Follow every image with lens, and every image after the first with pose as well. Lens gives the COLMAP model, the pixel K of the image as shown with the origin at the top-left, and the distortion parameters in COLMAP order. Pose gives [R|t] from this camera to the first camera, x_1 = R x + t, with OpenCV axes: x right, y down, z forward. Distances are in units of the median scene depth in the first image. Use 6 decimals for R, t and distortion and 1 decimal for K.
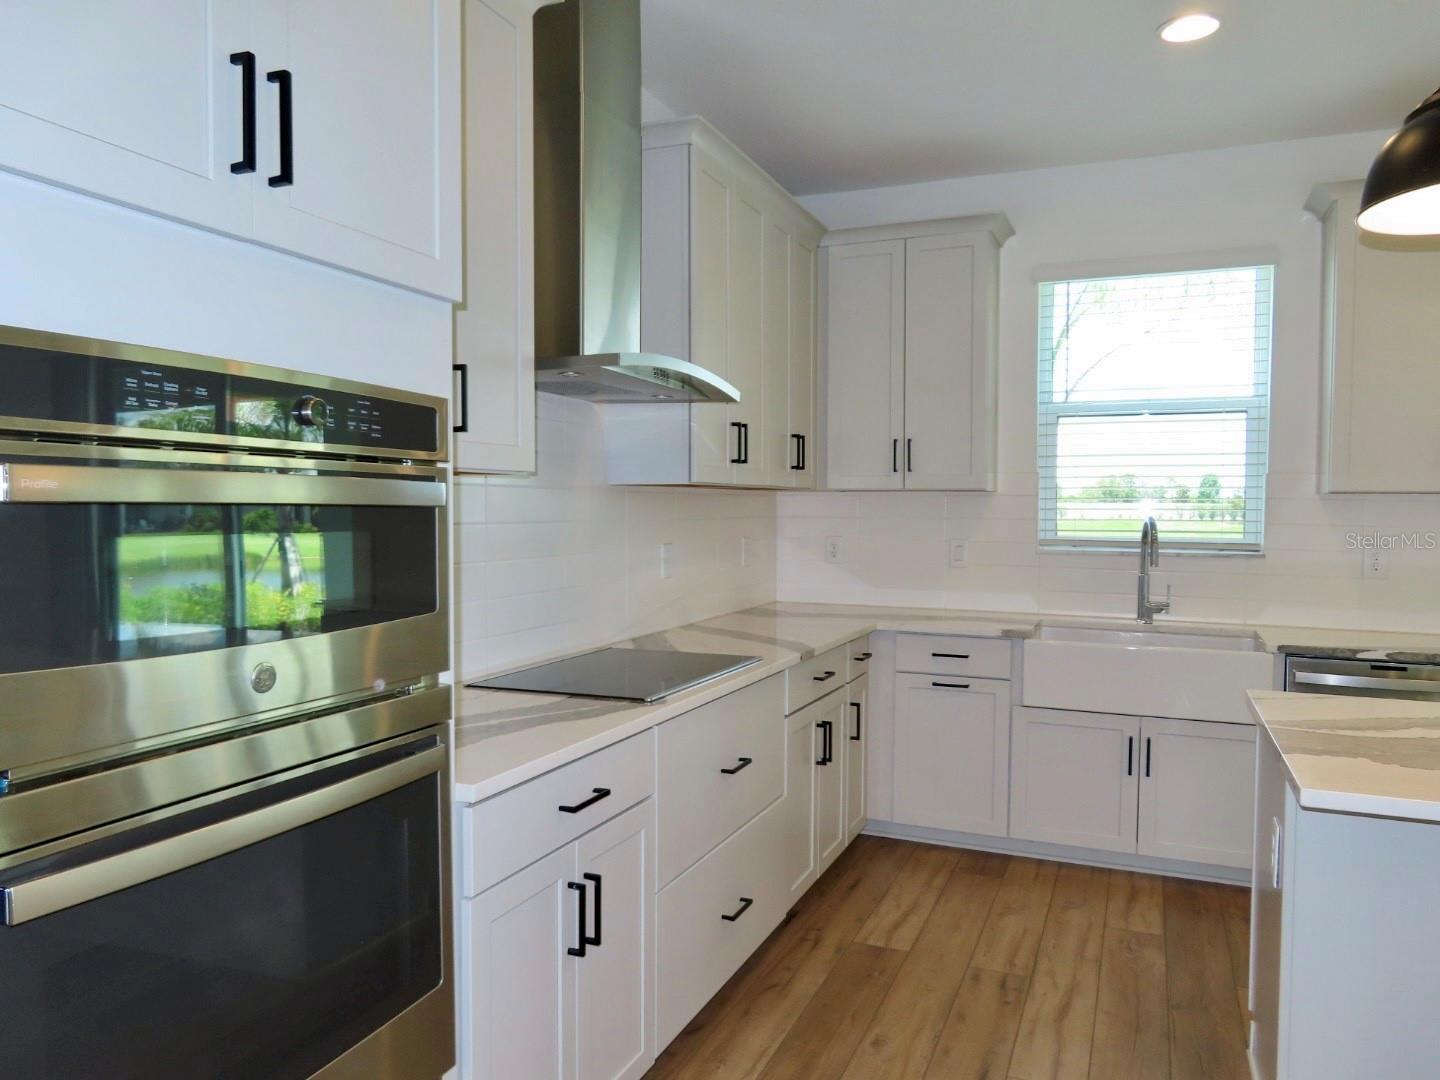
lens RADIAL K [[1020.9, 0, 714.8], [0, 1020.9, 539.5], [0, 0, 1]] dist [0.009788, 0.000746]
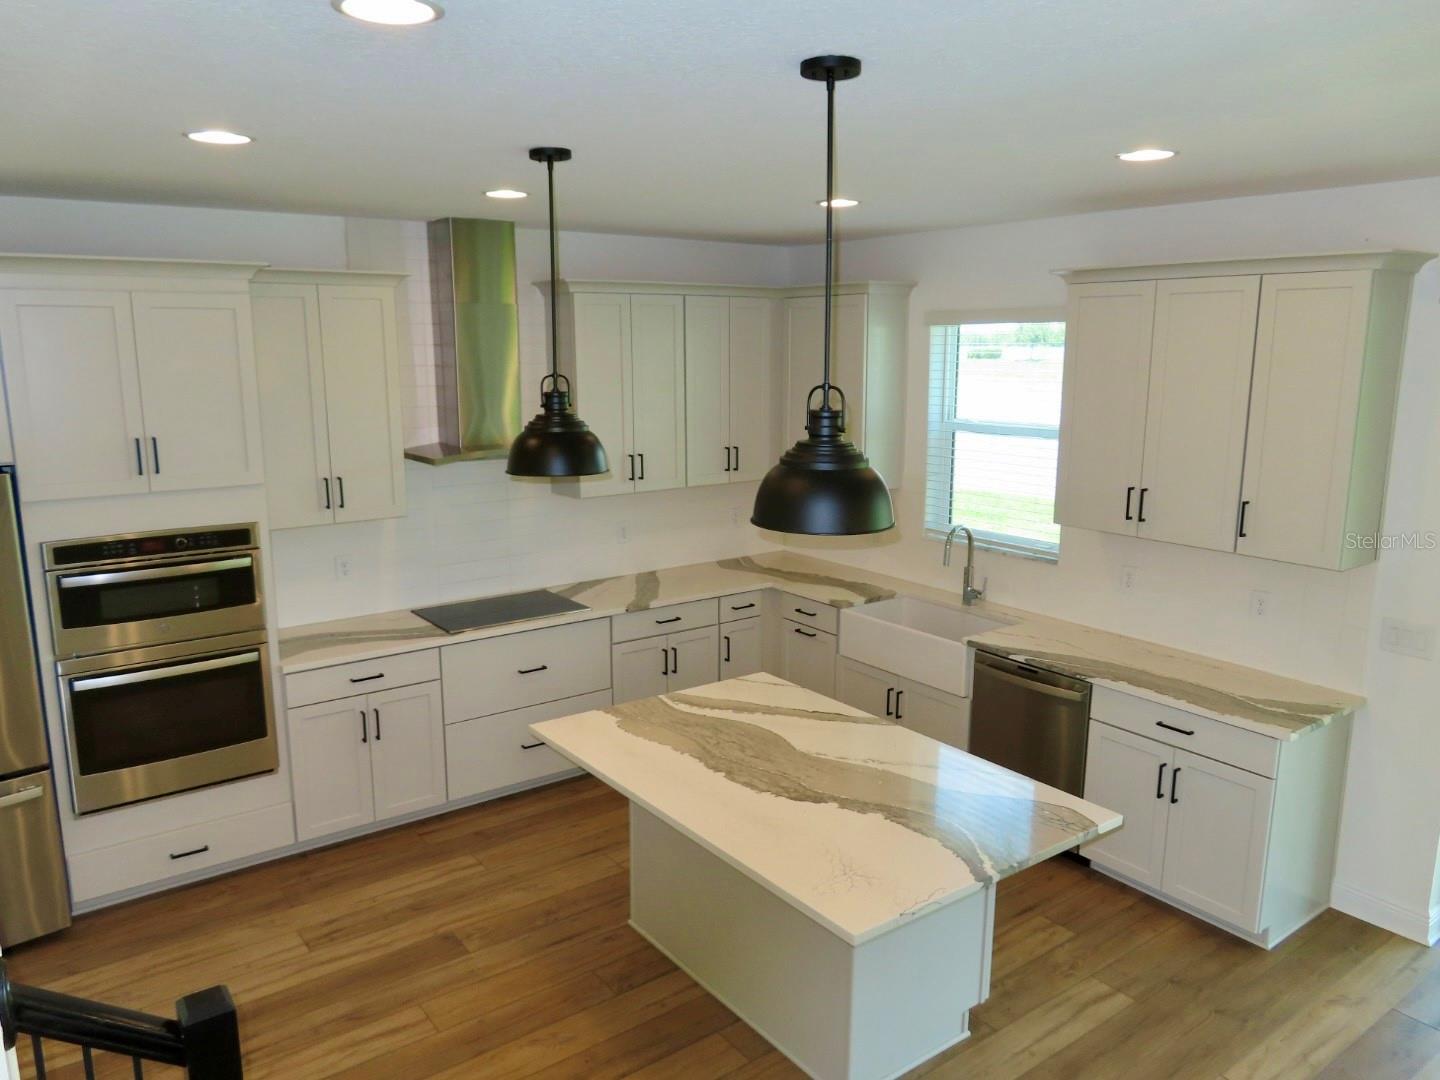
lens RADIAL K [[1020.9, 0, 722.8], [0, 1020.9, 541.9], [0, 0, 1]] dist [0.009788, 0.000746]
pose [[0.870788, 0.092230, -0.482931, 0.930979], [-0.015362, 0.986872, 0.160771, -0.241532], [0.491419, -0.132578, 0.860773, -0.306766]]
